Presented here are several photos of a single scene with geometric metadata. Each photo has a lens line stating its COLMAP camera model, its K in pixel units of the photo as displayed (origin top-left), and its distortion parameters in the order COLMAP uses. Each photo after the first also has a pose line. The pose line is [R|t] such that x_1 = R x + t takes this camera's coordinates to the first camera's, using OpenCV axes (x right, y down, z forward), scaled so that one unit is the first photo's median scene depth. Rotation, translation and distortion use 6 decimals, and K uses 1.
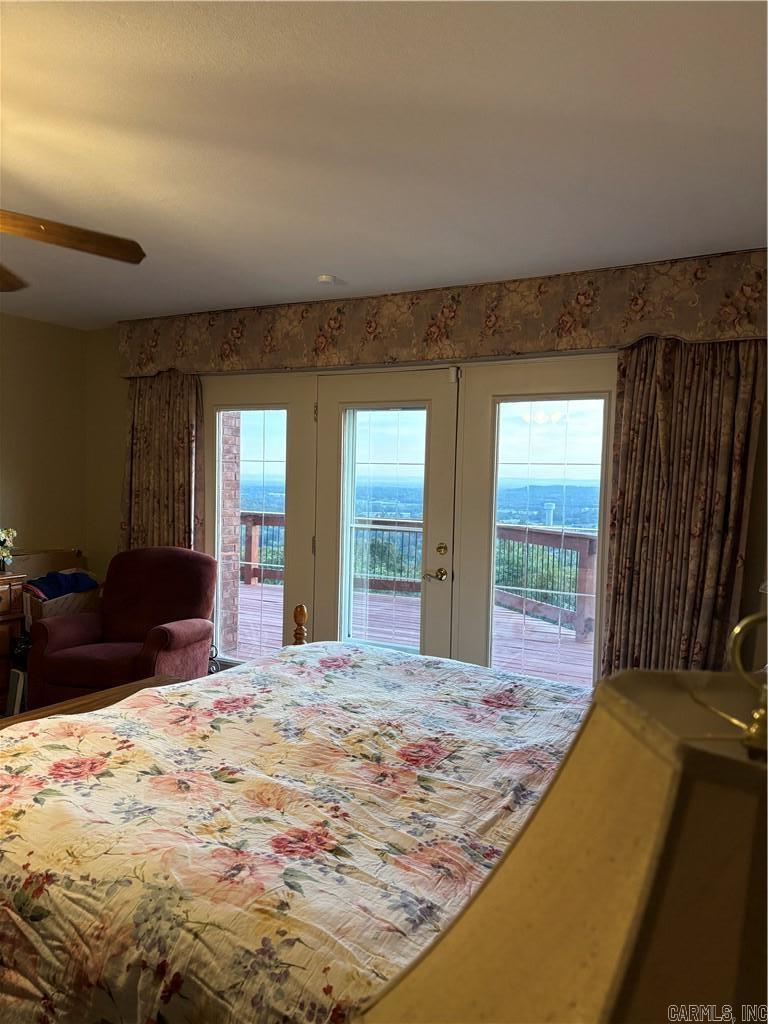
lens RADIAL K [[767.7, 0, 384.4], [0, 767.7, 545.8], [0, 0, 1]] dist [-0.011354, -0.003304]
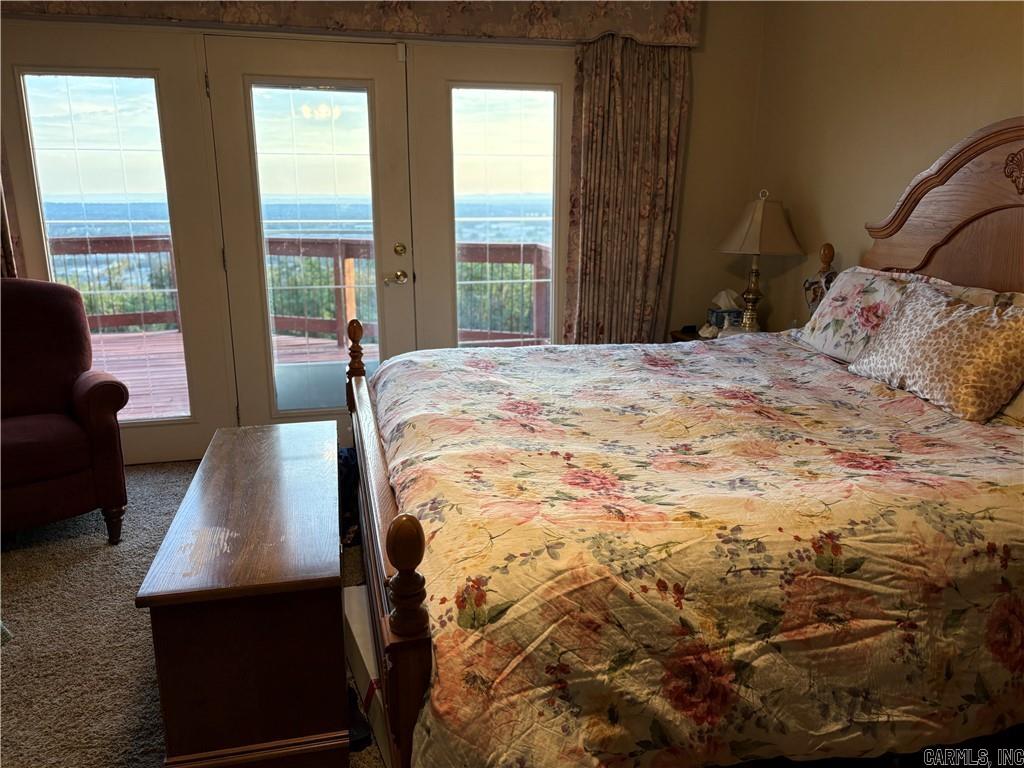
lens RADIAL K [[792.4, 0, 512.0], [0, 792.4, 384.0], [0, 0, 1]] dist [0.007328, 0.093867]
pose [[0.729112, -0.179336, 0.660481, -0.890040], [0.070704, 0.979632, 0.187942, -0.006906], [-0.680733, -0.090332, 0.726941, 0.316937]]
